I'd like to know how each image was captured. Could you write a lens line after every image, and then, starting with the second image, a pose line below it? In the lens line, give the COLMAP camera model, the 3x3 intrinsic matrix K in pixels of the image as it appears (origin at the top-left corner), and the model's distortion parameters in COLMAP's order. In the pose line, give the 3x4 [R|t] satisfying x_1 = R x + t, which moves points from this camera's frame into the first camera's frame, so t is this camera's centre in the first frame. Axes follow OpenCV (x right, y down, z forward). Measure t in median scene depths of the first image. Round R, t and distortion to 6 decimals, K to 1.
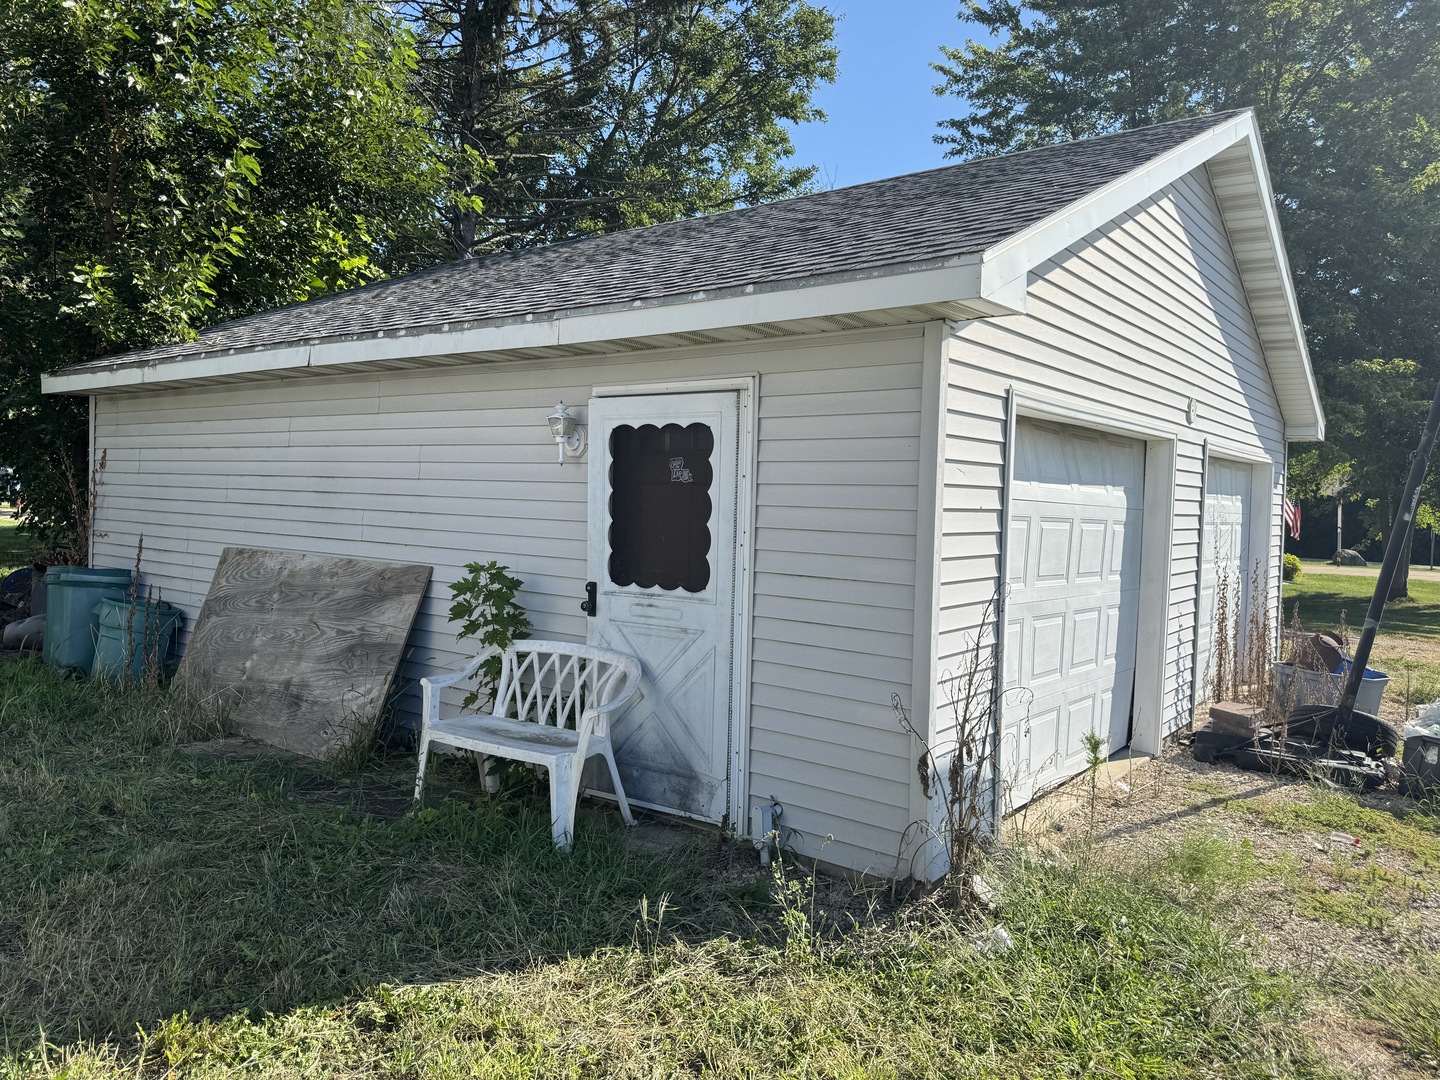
lens RADIAL K [[994.6, 0, 720.0], [0, 994.6, 540.0], [0, 0, 1]] dist [-0.001416, -0.000125]
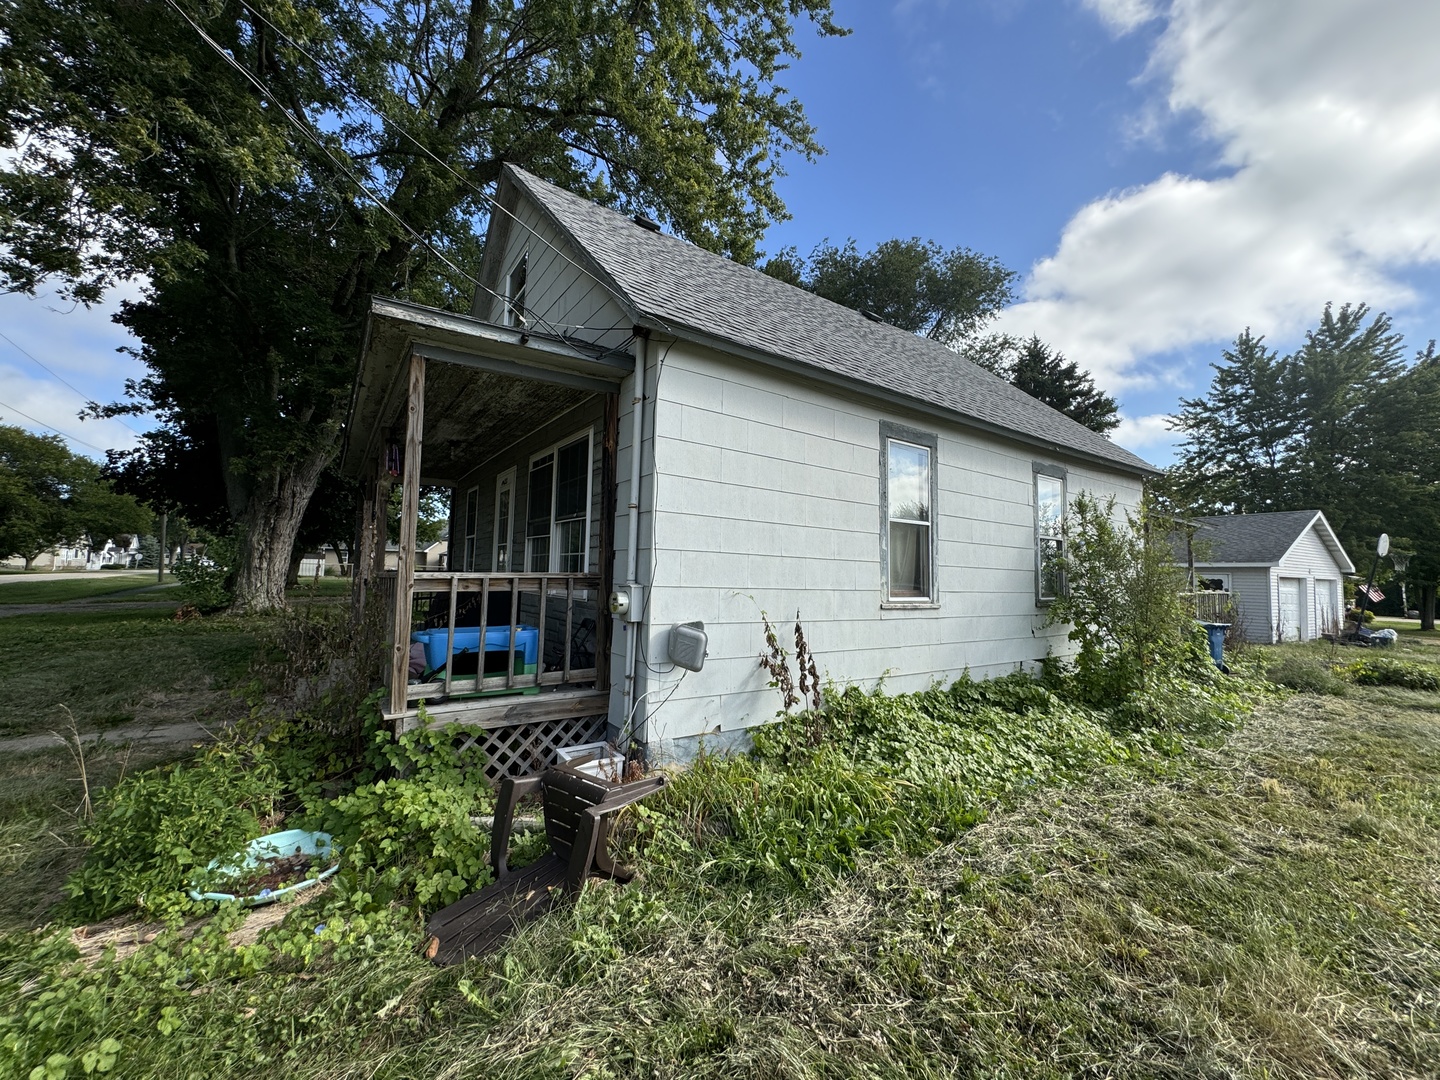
lens RADIAL K [[589.5, 0, 713.9], [0, 589.5, 536.5], [0, 0, 1]] dist [-0.000050, 0.000043]
pose [[0.944856, -0.028234, -0.326267, -1.075230], [-0.008746, 0.993746, -0.111321, 0.039028], [0.327370, 0.108035, 0.938700, -2.146584]]
